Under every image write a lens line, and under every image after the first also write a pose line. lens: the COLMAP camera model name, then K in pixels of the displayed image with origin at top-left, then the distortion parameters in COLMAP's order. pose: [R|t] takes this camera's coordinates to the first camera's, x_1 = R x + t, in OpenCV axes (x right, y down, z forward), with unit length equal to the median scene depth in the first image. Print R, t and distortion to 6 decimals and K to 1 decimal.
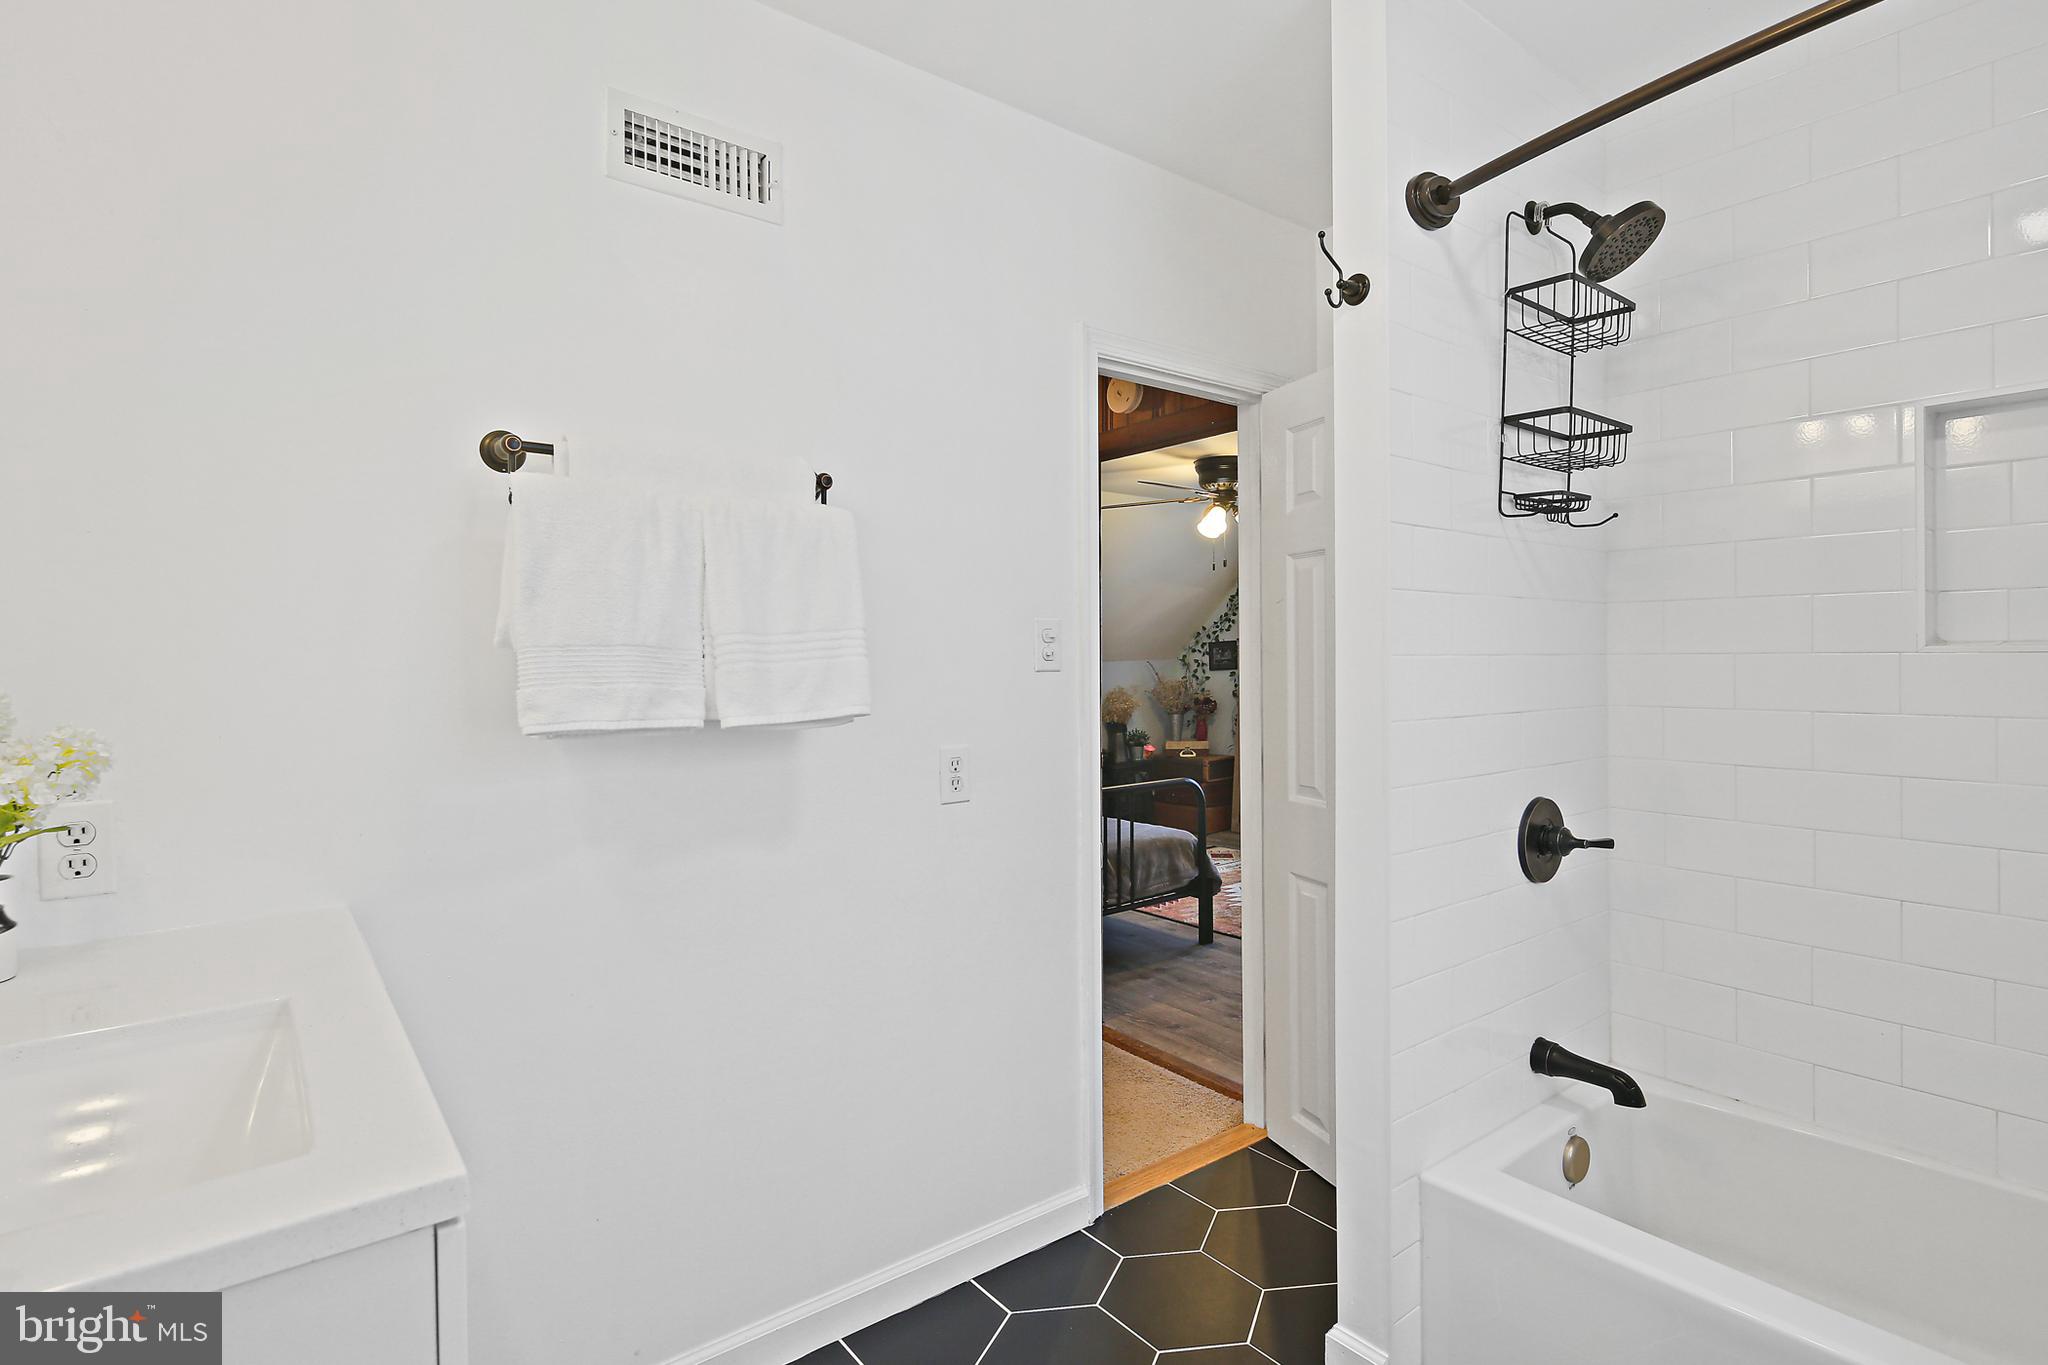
lens RADIAL K [[1008.9, 0, 1016.5], [0, 1008.9, 671.8], [0, 0, 1]] dist [0.006407, -0.005044]
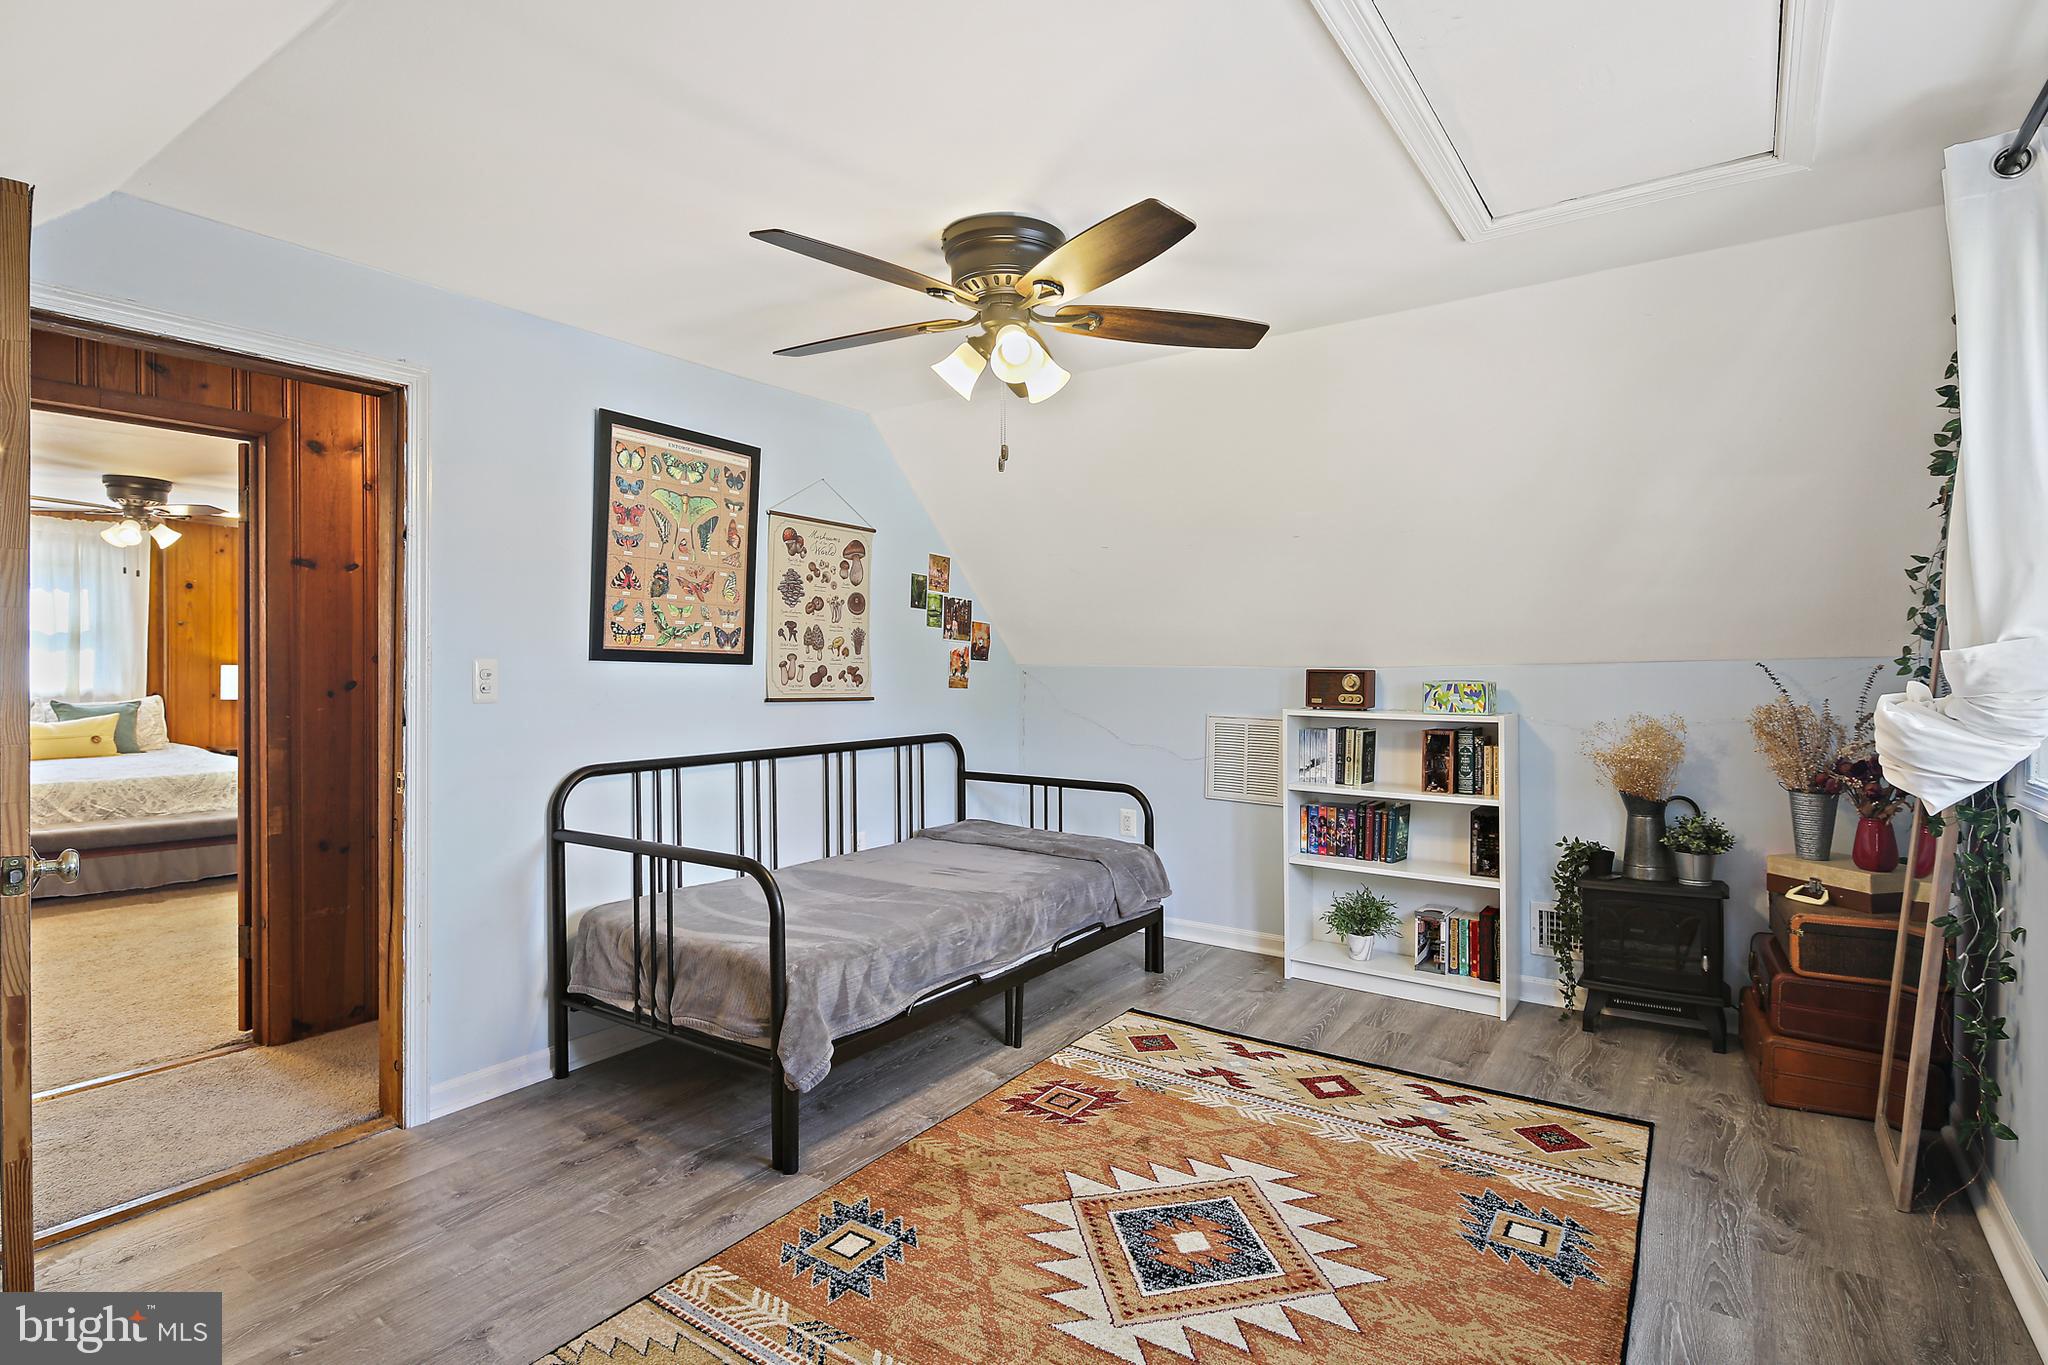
lens RADIAL K [[1008.9, 0, 1021.2], [0, 1008.9, 679.9], [0, 0, 1]] dist [0.006407, -0.005044]
pose [[0.302293, 0.021424, -0.952974, 0.448767], [-0.017710, 0.999701, 0.016857, -0.004742], [0.953050, 0.011781, 0.302582, 0.576213]]
